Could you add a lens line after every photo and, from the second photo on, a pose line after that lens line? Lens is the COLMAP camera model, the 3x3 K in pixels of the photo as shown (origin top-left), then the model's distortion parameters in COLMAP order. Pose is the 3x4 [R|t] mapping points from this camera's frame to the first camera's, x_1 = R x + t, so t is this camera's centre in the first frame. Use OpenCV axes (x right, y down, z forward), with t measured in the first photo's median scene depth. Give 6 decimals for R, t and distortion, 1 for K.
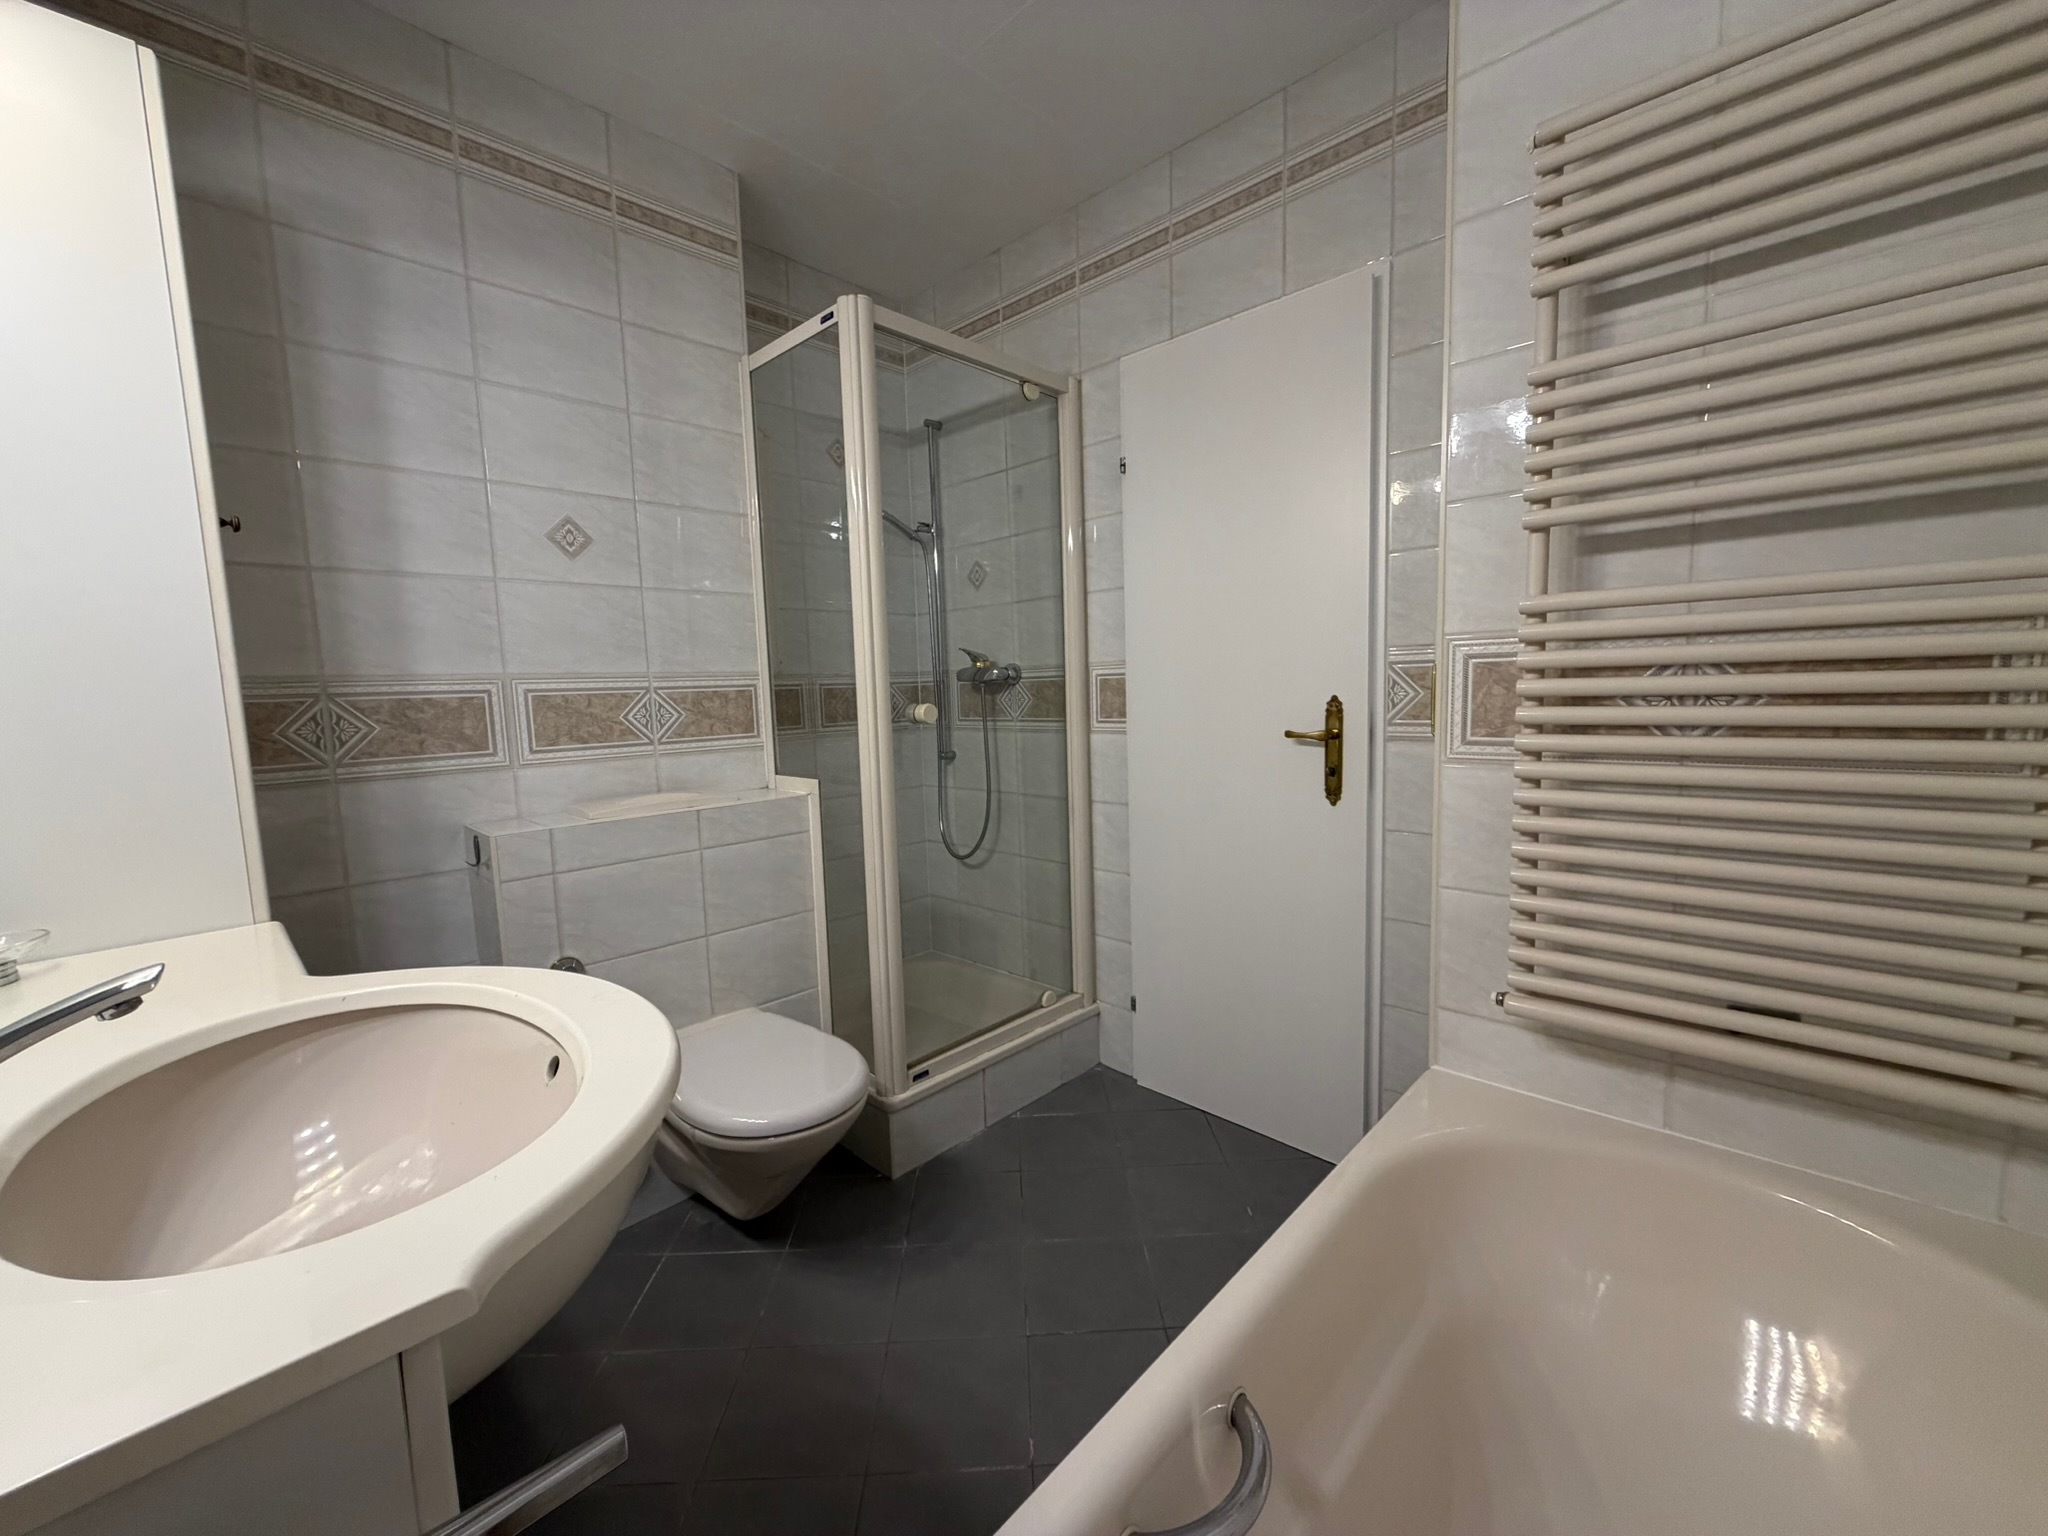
lens RADIAL K [[818.5, 0, 1023.9], [0, 818.5, 772.8], [0, 0, 1]] dist [0.001225, 0.000350]
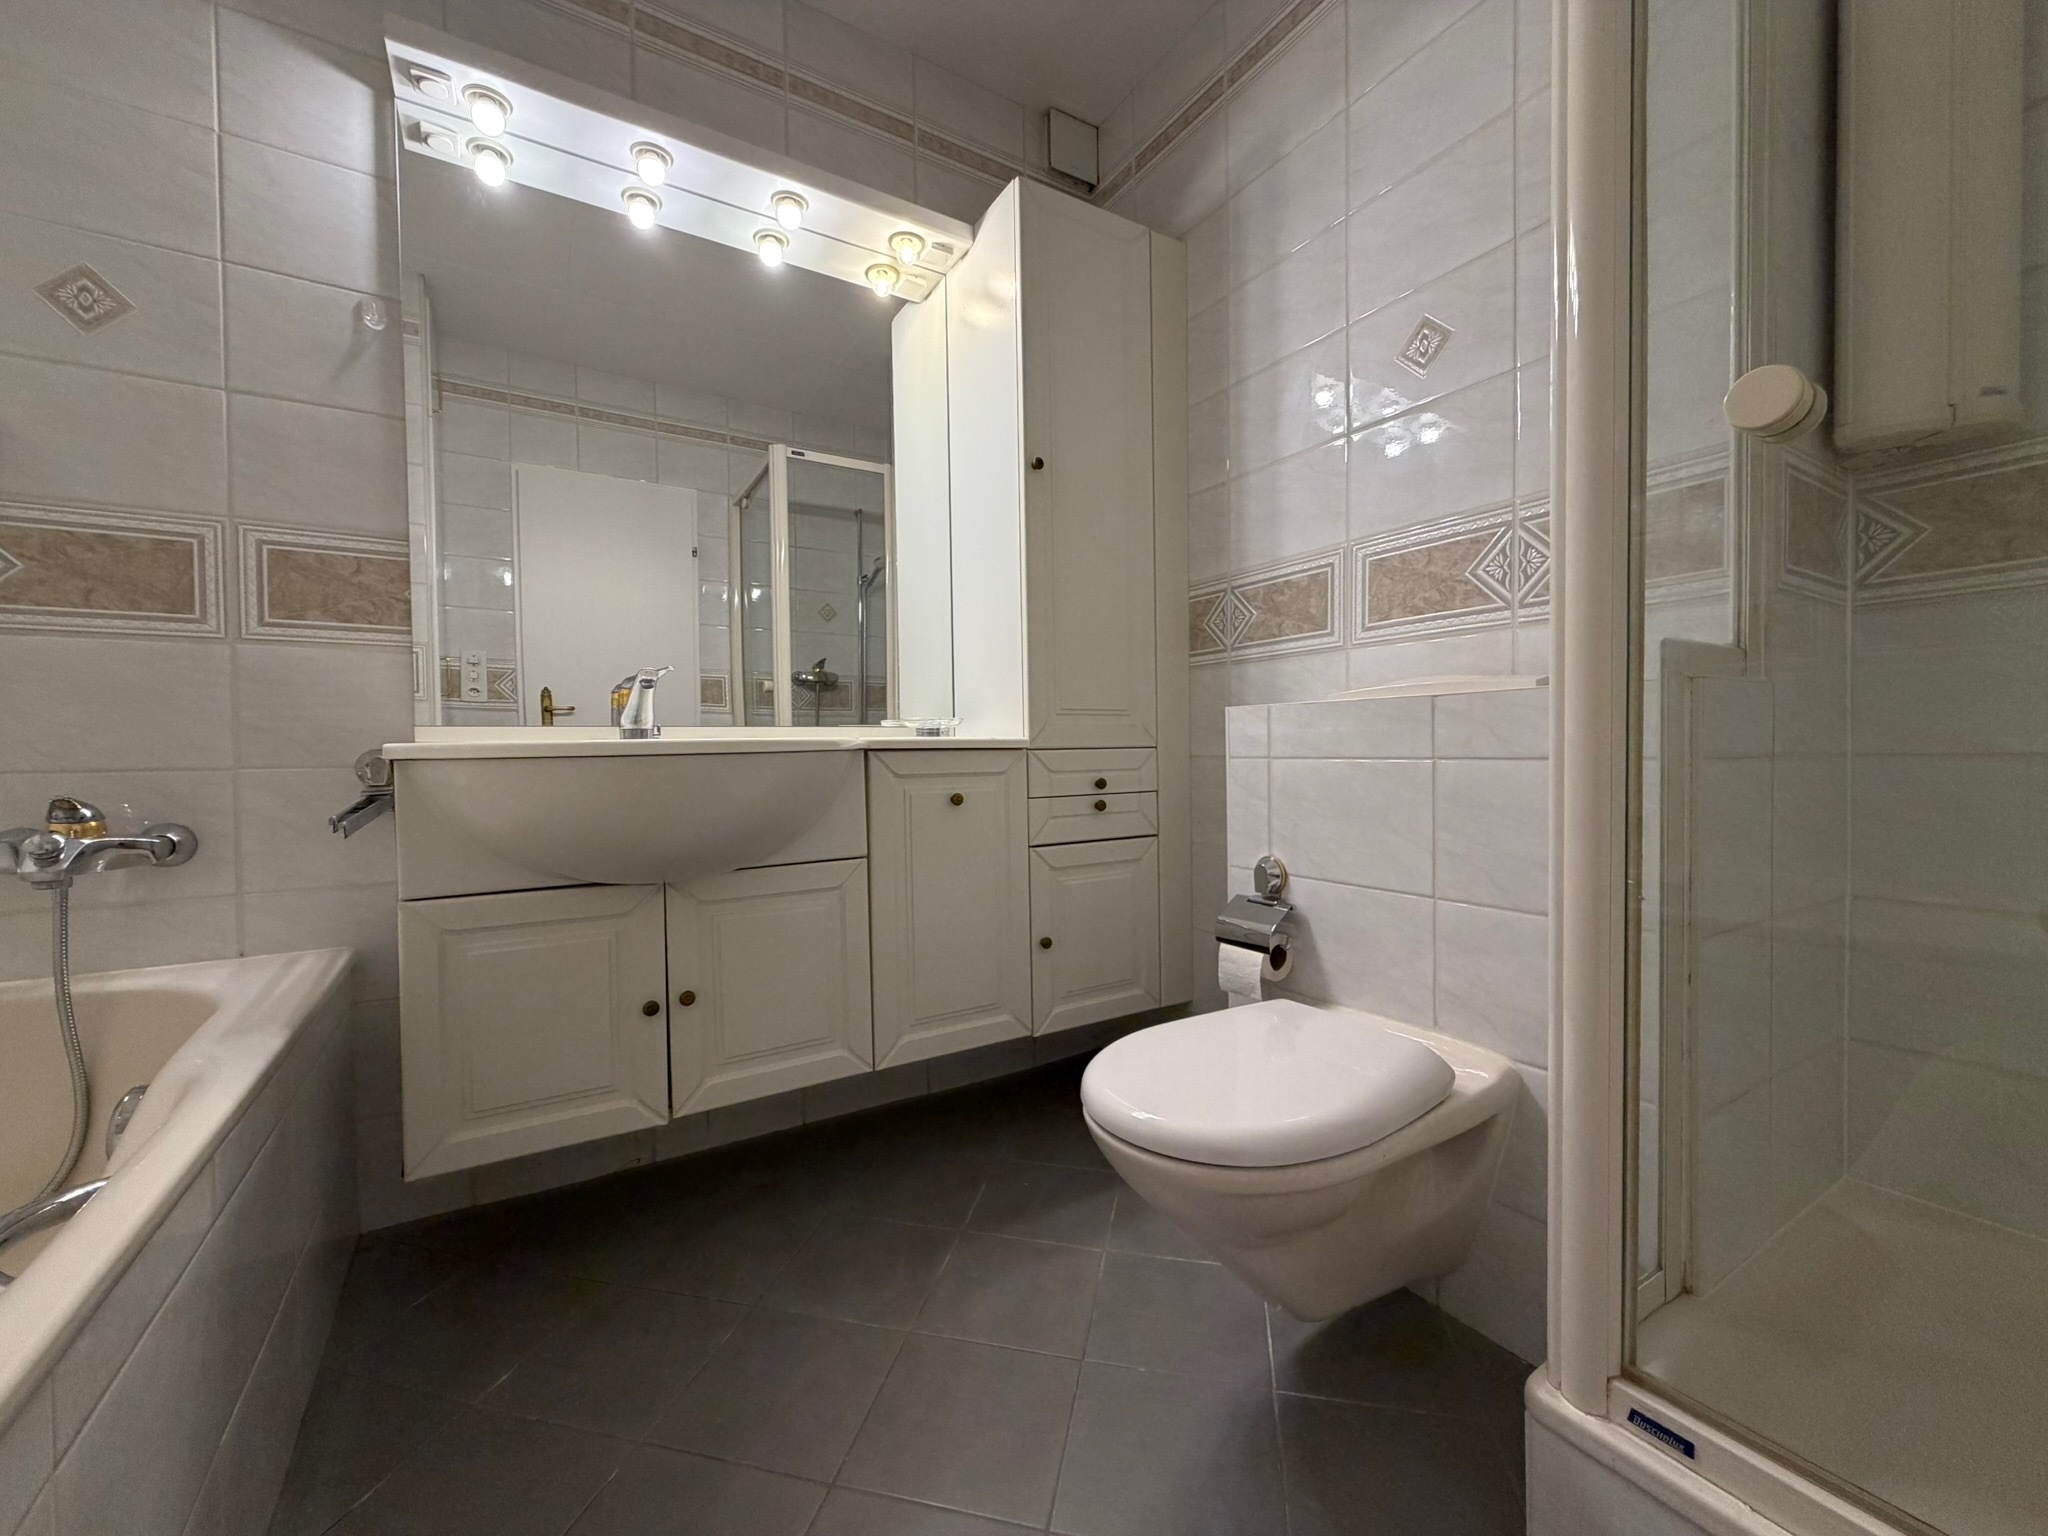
lens RADIAL K [[818.5, 0, 1019.0], [0, 818.5, 769.3], [0, 0, 1]] dist [0.001225, 0.000350]
pose [[-0.248328, 0.054603, -0.967136, 0.317124], [-0.081514, 0.993691, 0.077032, 0.083384], [0.965240, 0.097965, -0.242310, 0.887085]]
